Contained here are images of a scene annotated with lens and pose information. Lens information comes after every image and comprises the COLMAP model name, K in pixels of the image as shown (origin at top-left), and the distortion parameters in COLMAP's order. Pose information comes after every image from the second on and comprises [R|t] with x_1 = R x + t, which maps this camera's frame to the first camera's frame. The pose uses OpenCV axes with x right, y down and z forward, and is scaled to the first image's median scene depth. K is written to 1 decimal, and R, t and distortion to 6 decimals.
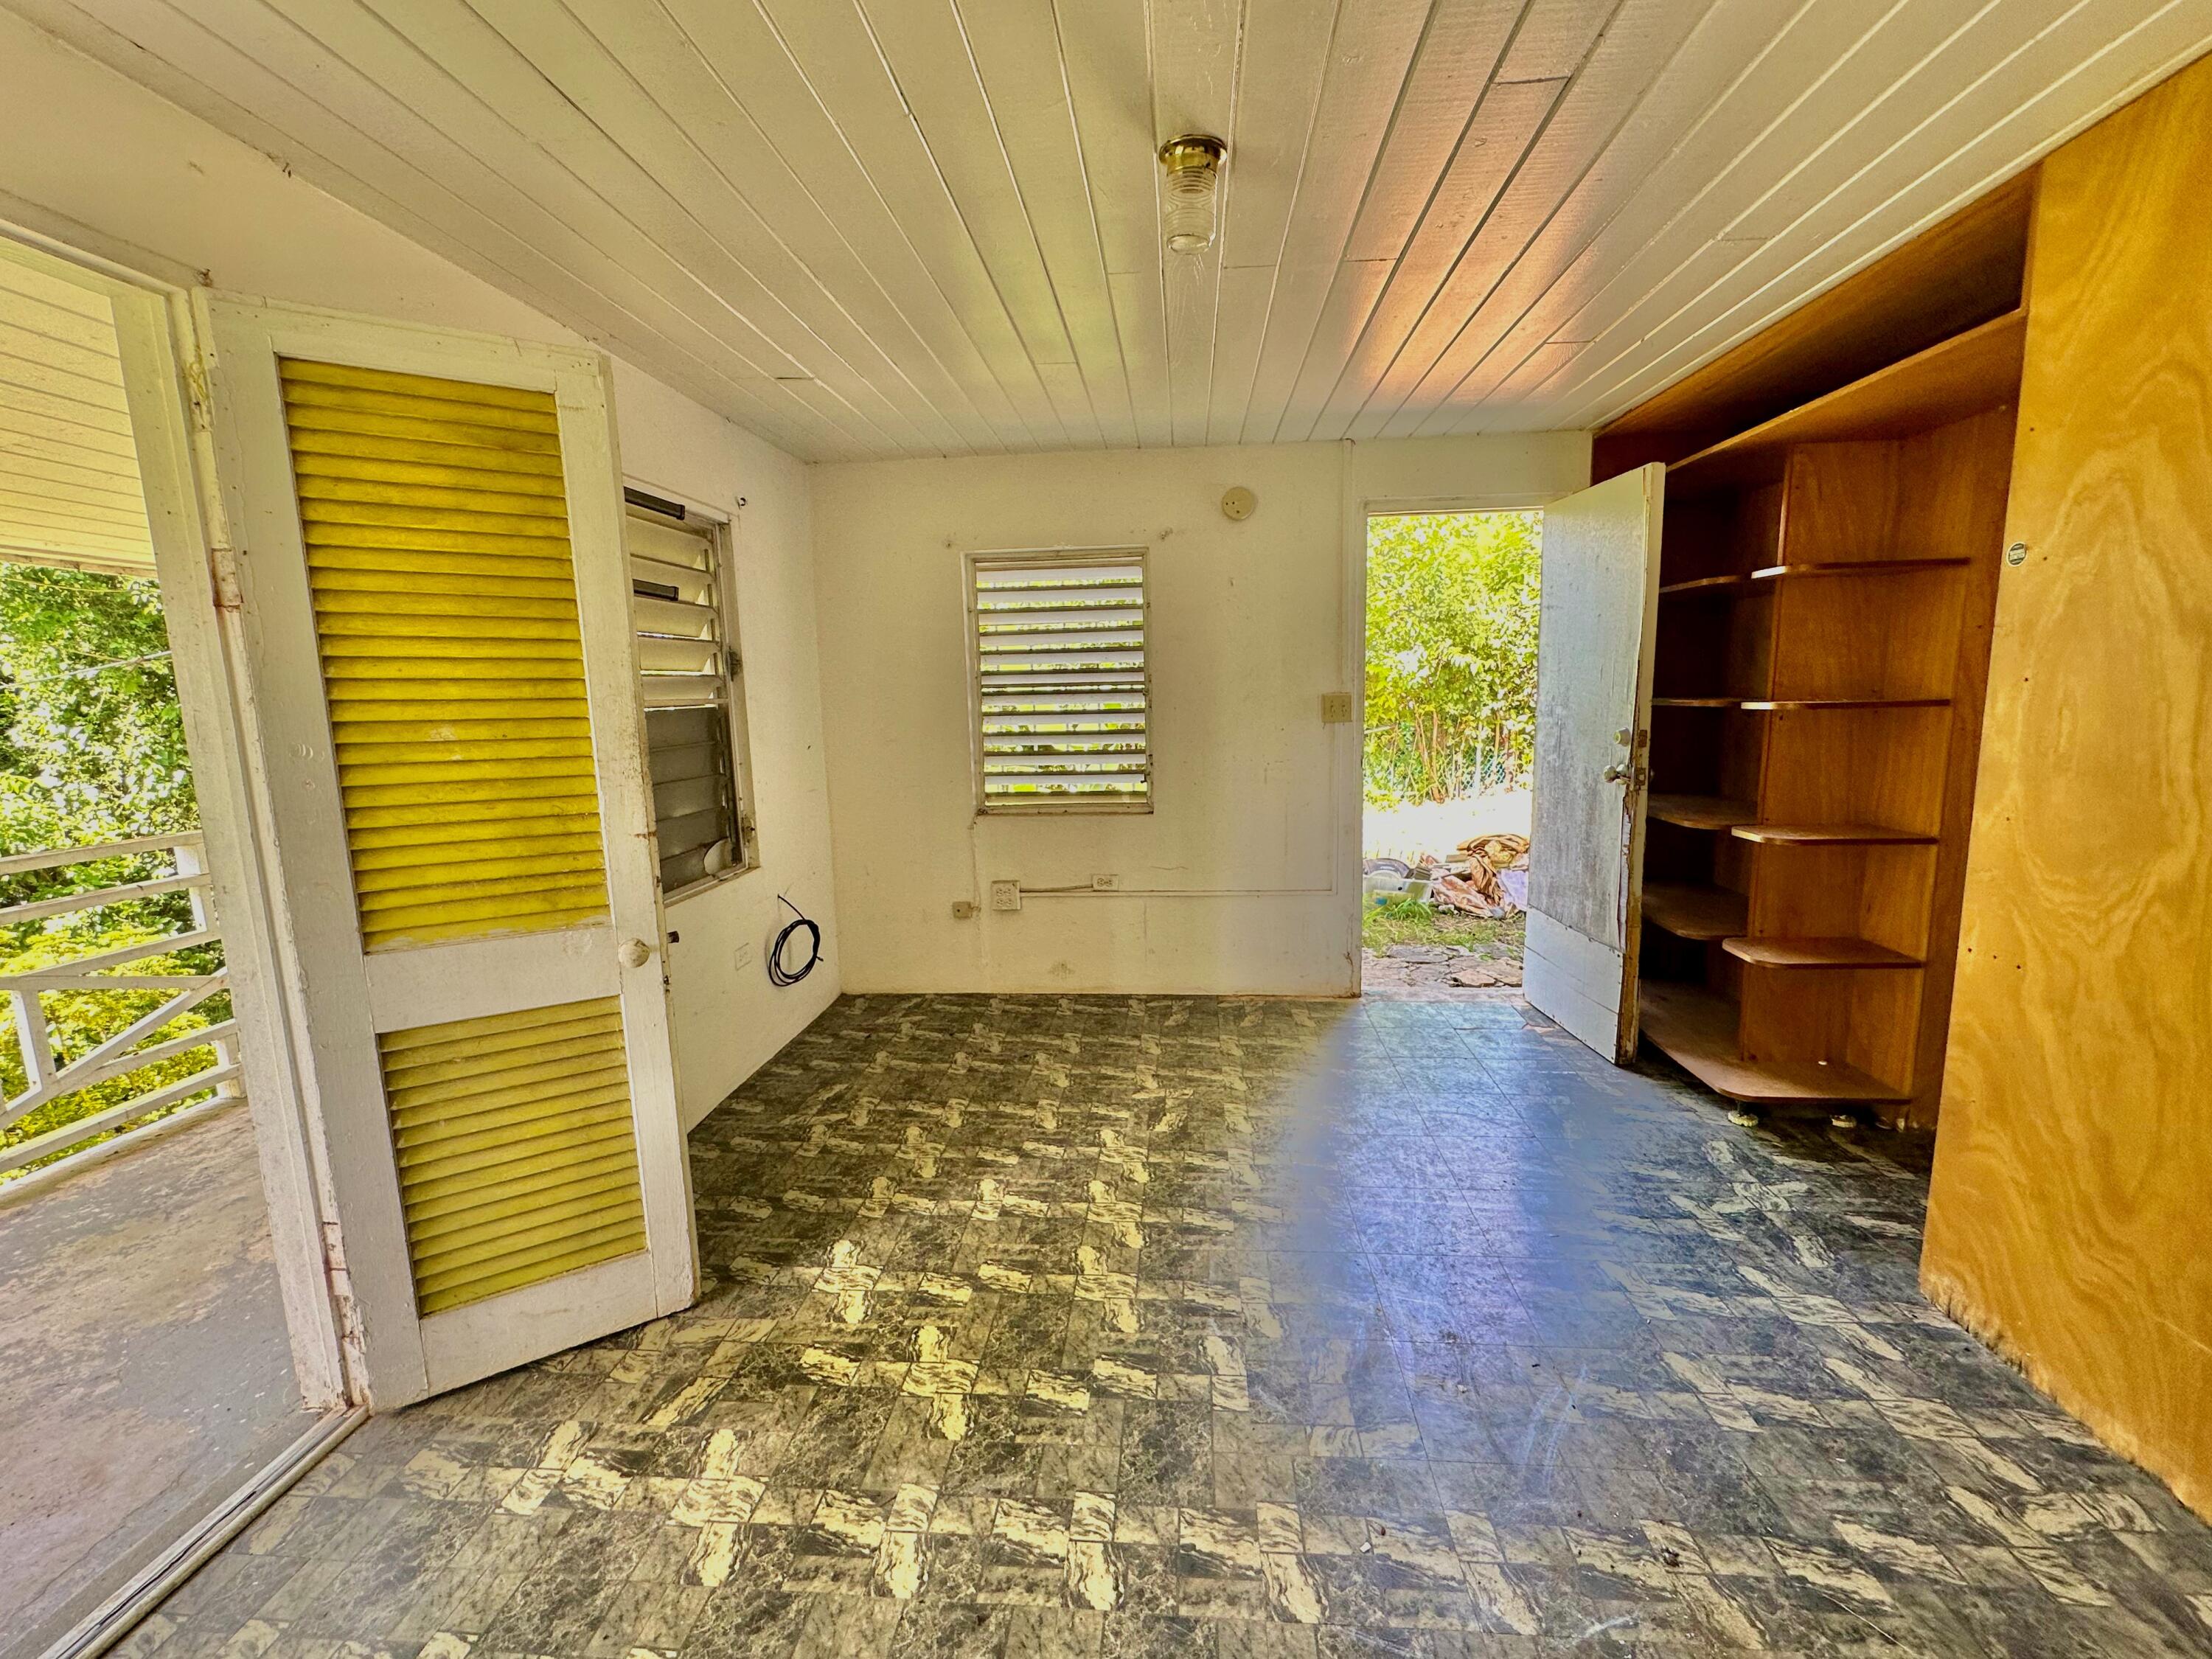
lens RADIAL K [[939.4, 0, 1106.7], [0, 939.4, 828.2], [0, 0, 1]] dist [-0.003643, 0.000555]
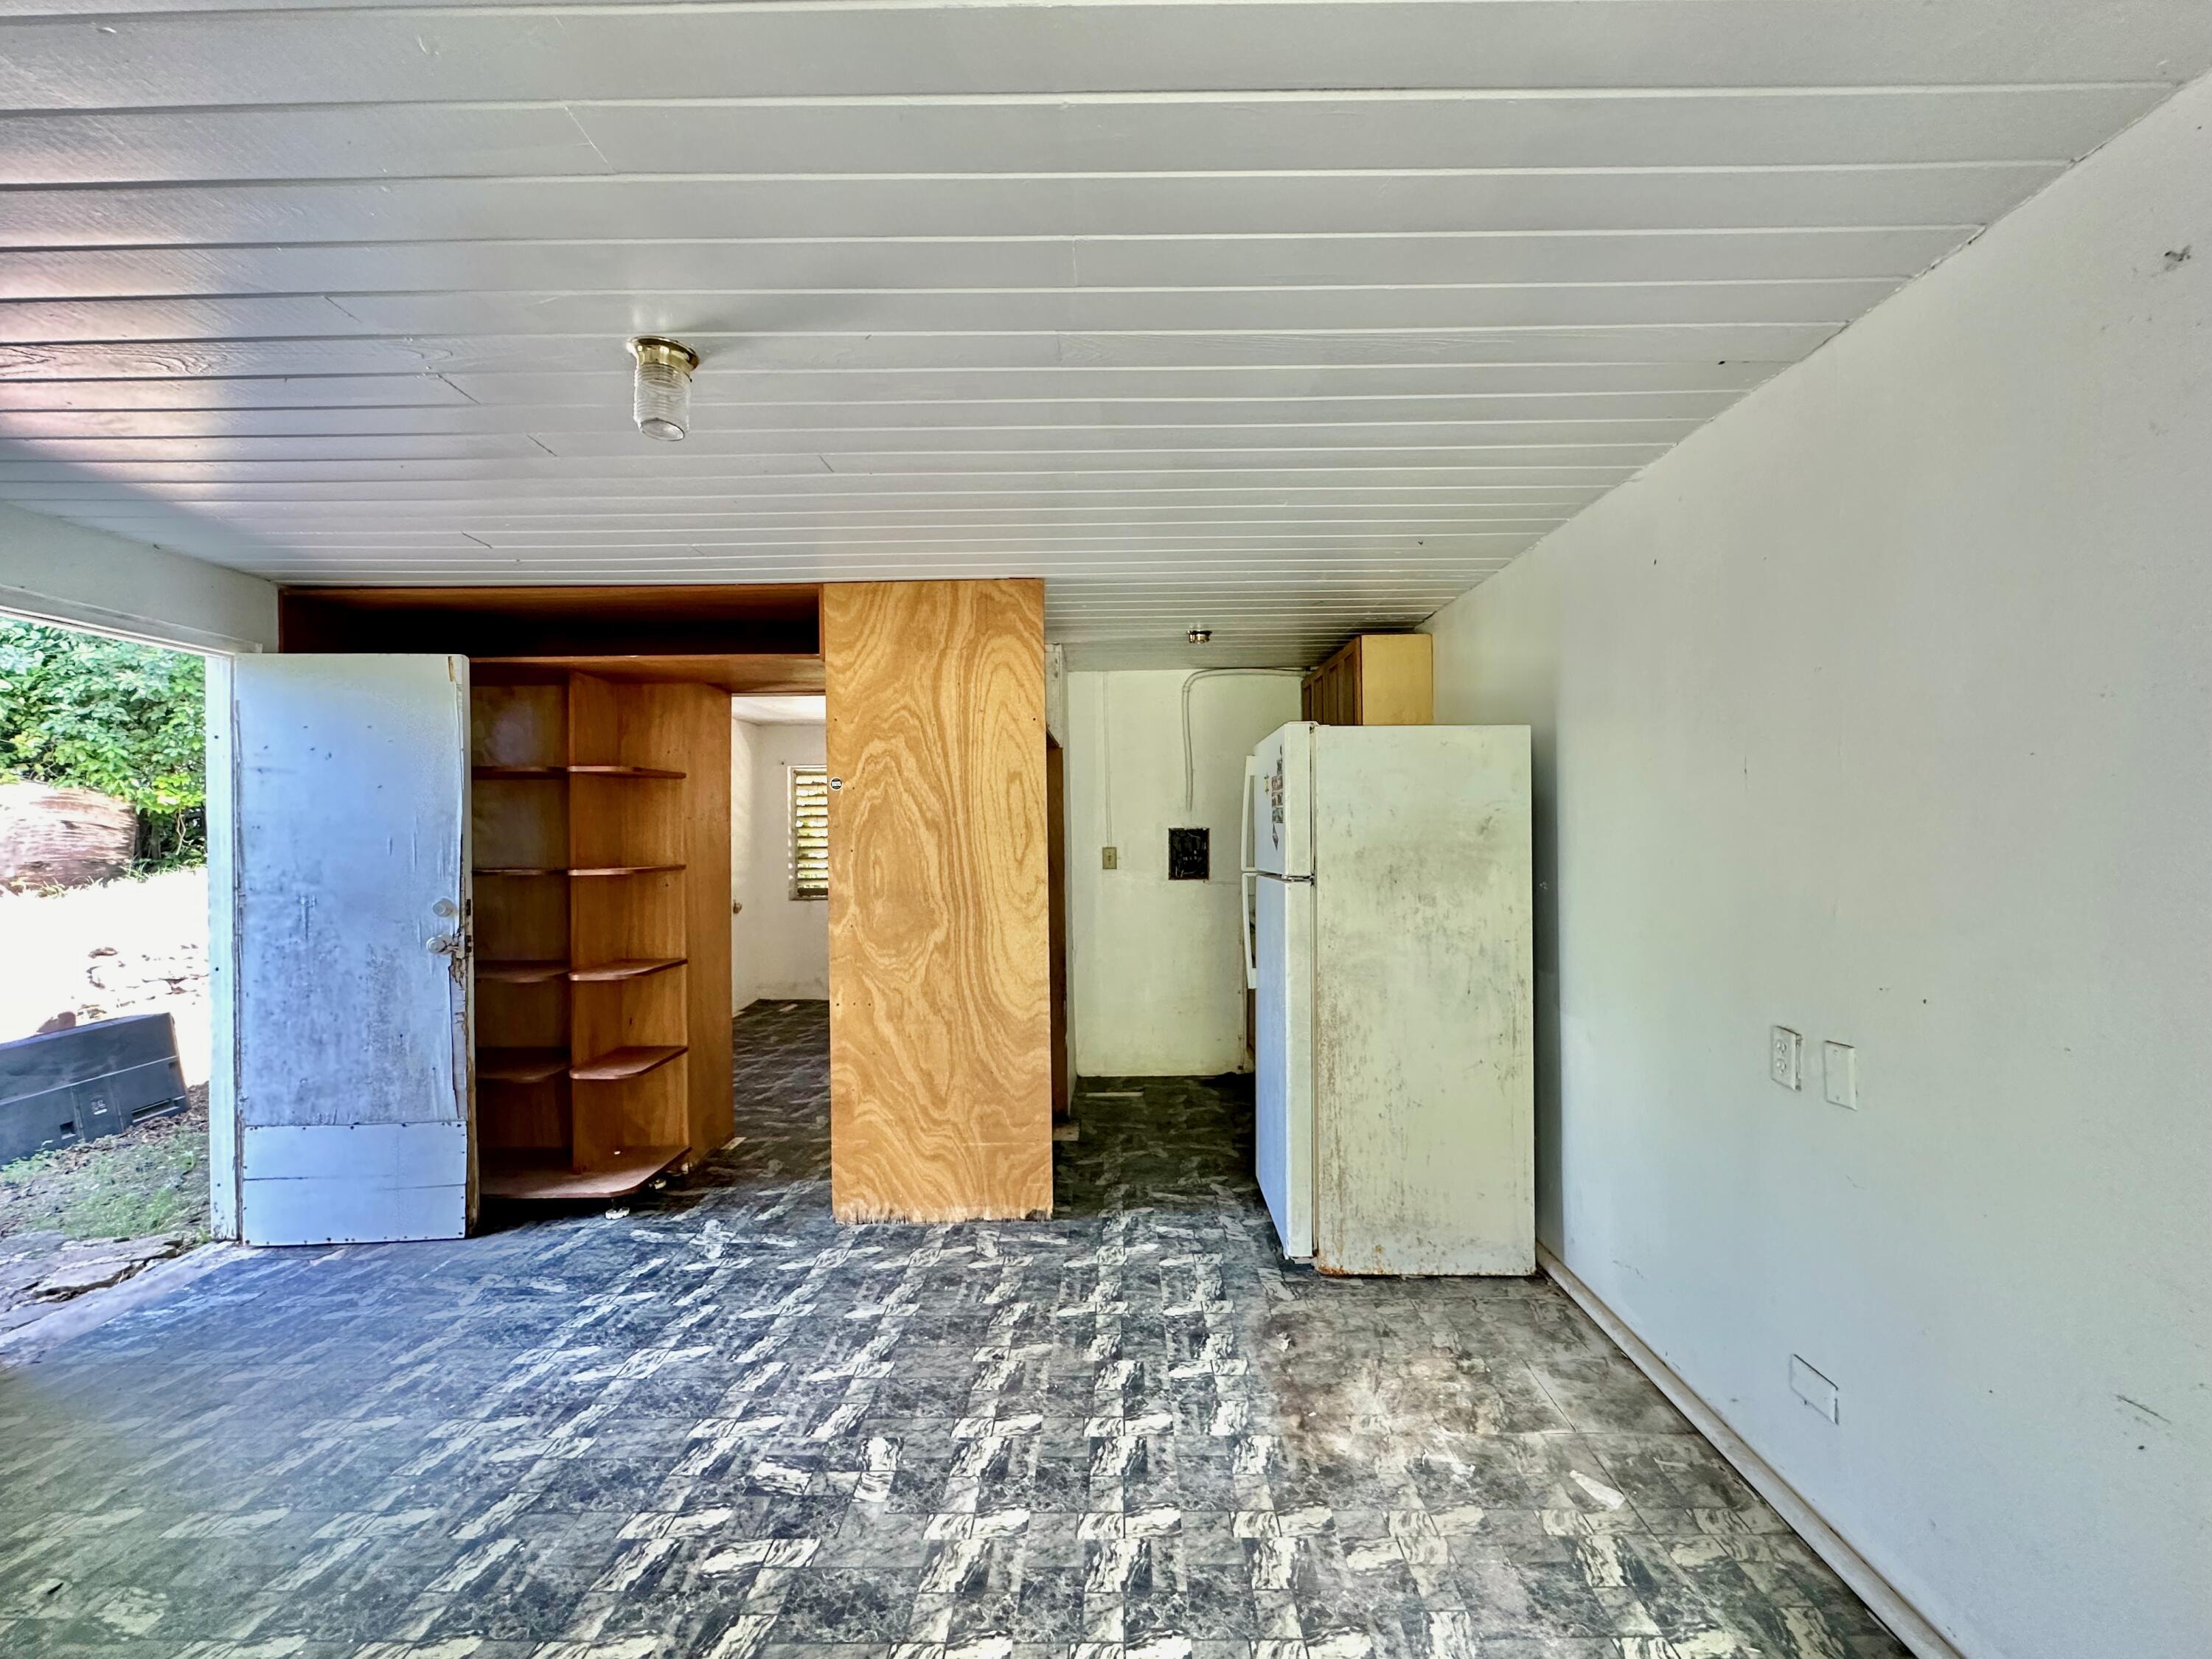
lens RADIAL K [[939.4, 0, 1106.7], [0, 939.4, 828.2], [0, 0, 1]] dist [-0.003643, 0.000555]
pose [[-0.074648, 0.029868, 0.996763, -0.580231], [0.159933, 0.986971, -0.017597, -0.055147], [-0.984301, 0.158101, -0.078452, 0.400723]]
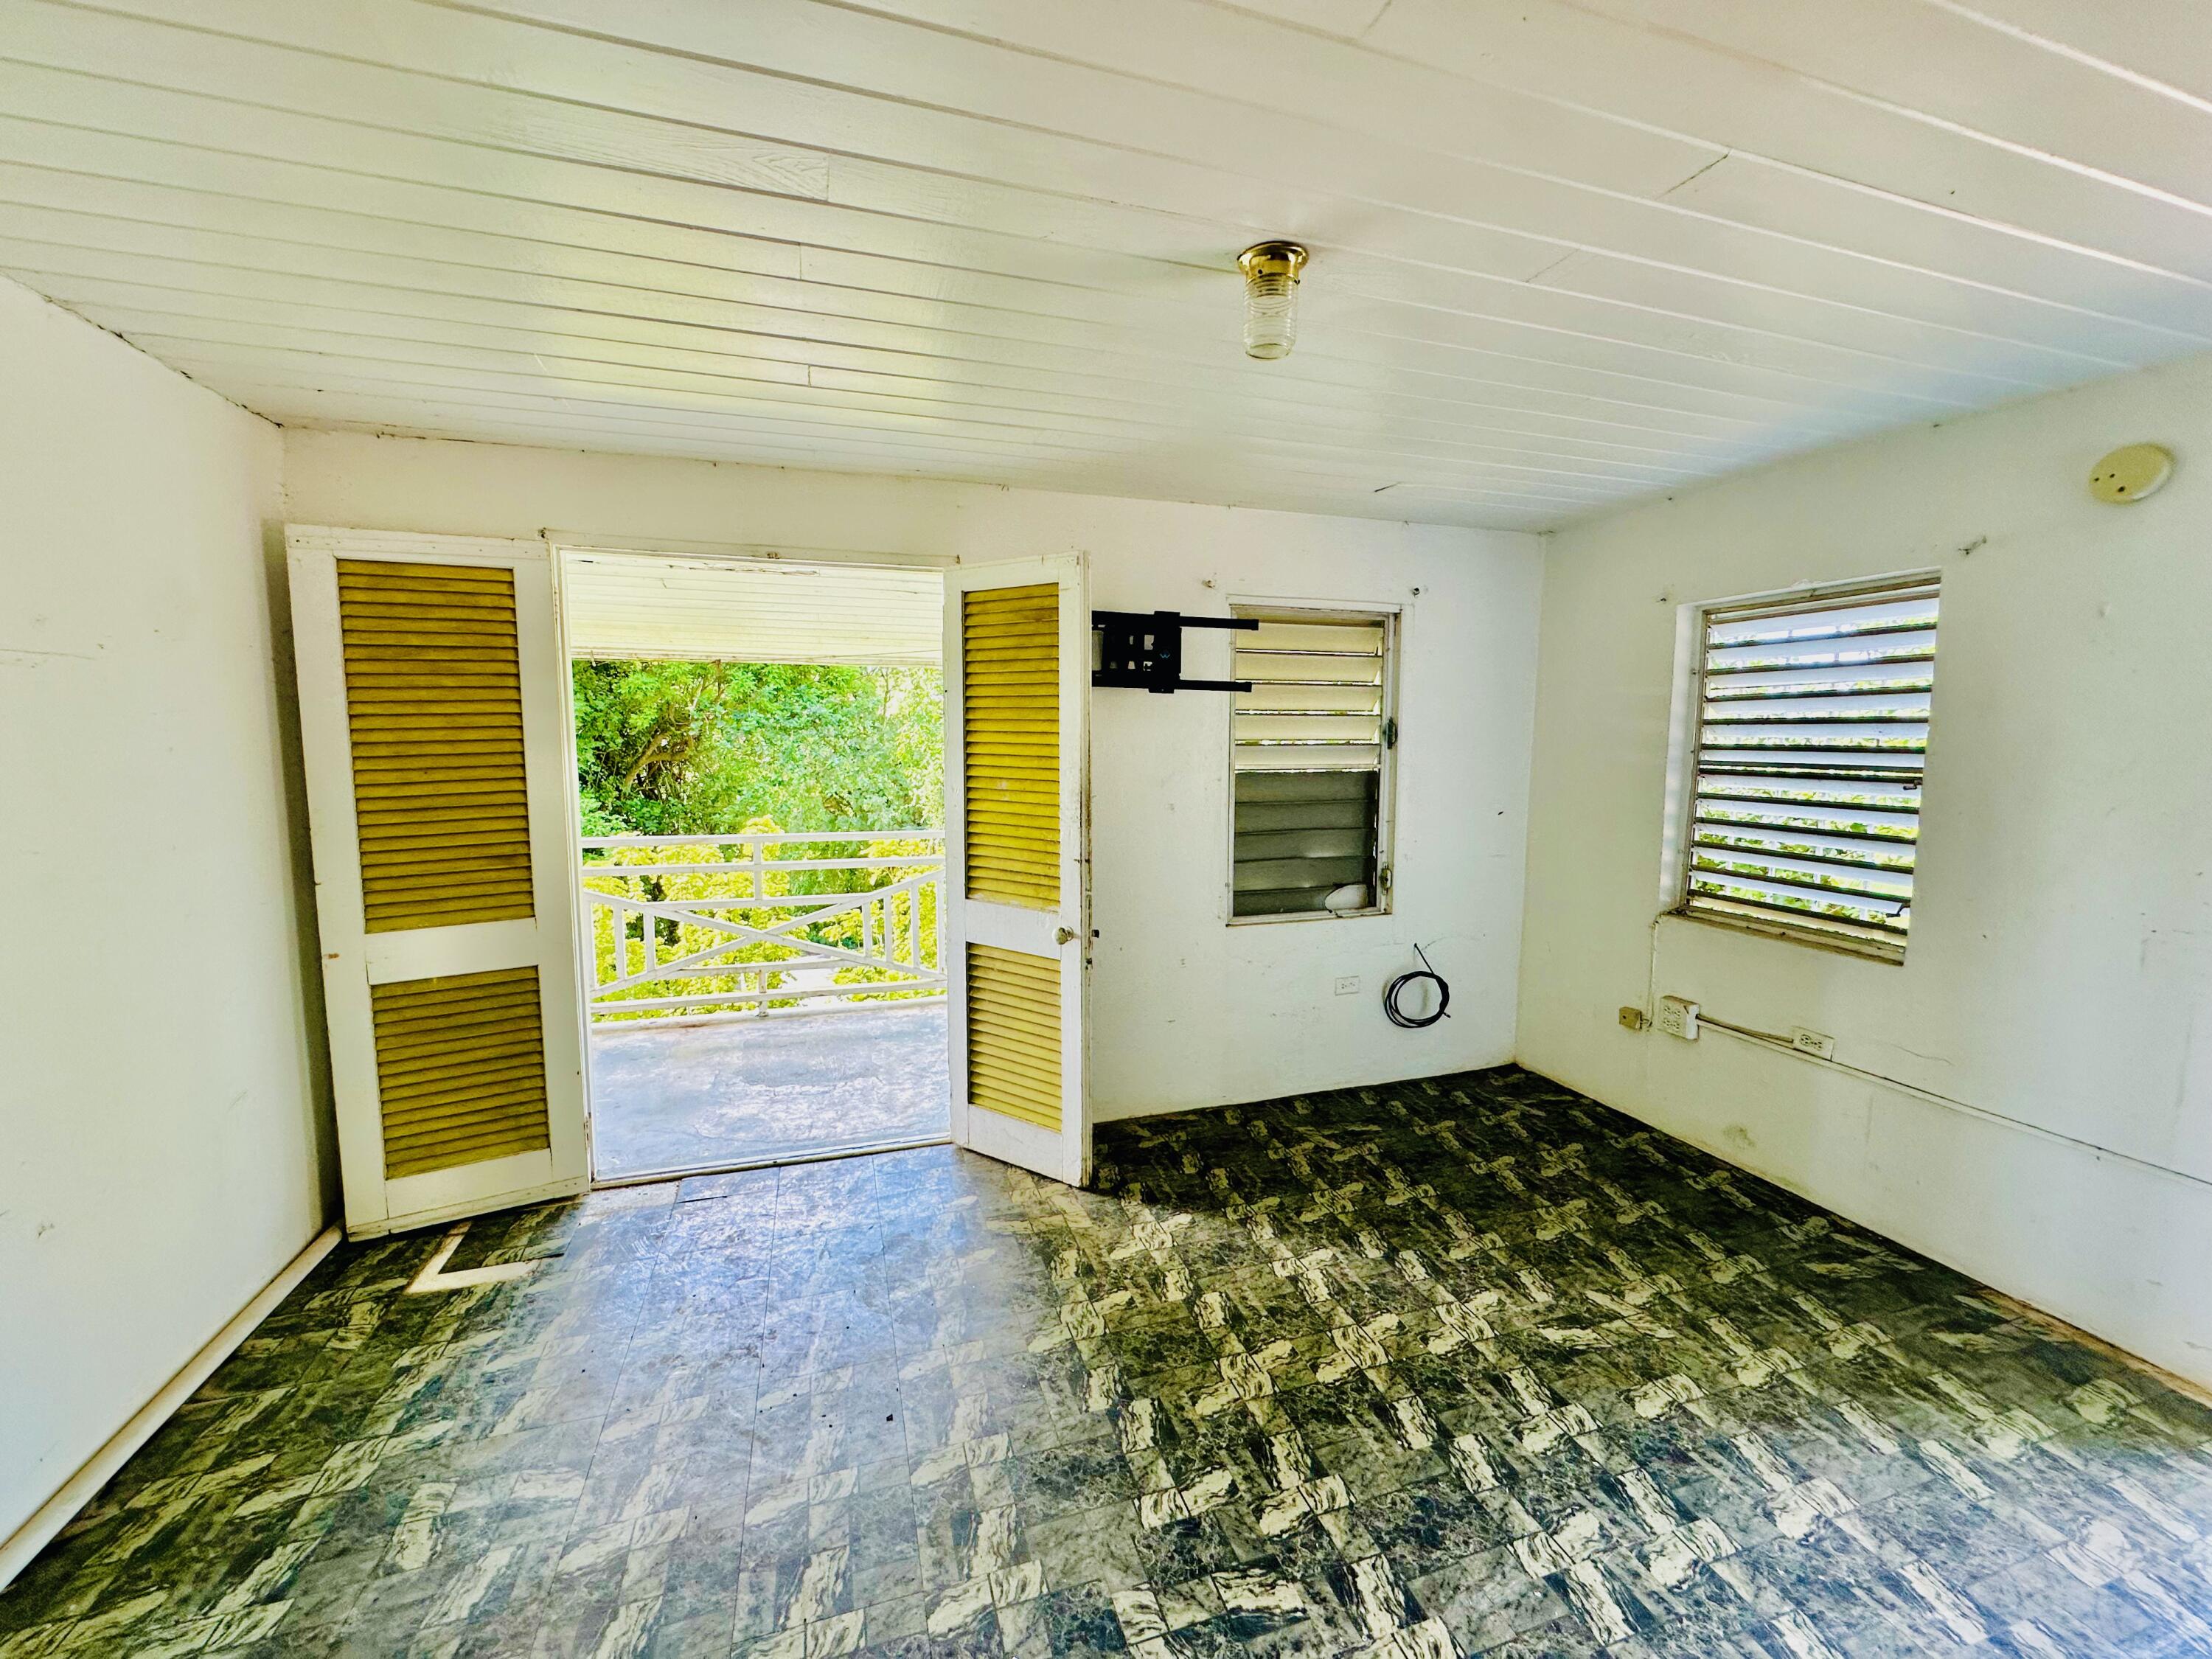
lens RADIAL K [[886.7, 0, 1106.6], [0, 886.7, 827.9], [0, 0, 1]] dist [-0.003995, 0.001075]
pose [[0.387562, 0.121453, -0.913808, 0.557918], [-0.148064, 0.986614, 0.068333, -0.101463], [0.909875, 0.108818, 0.400357, 0.317436]]
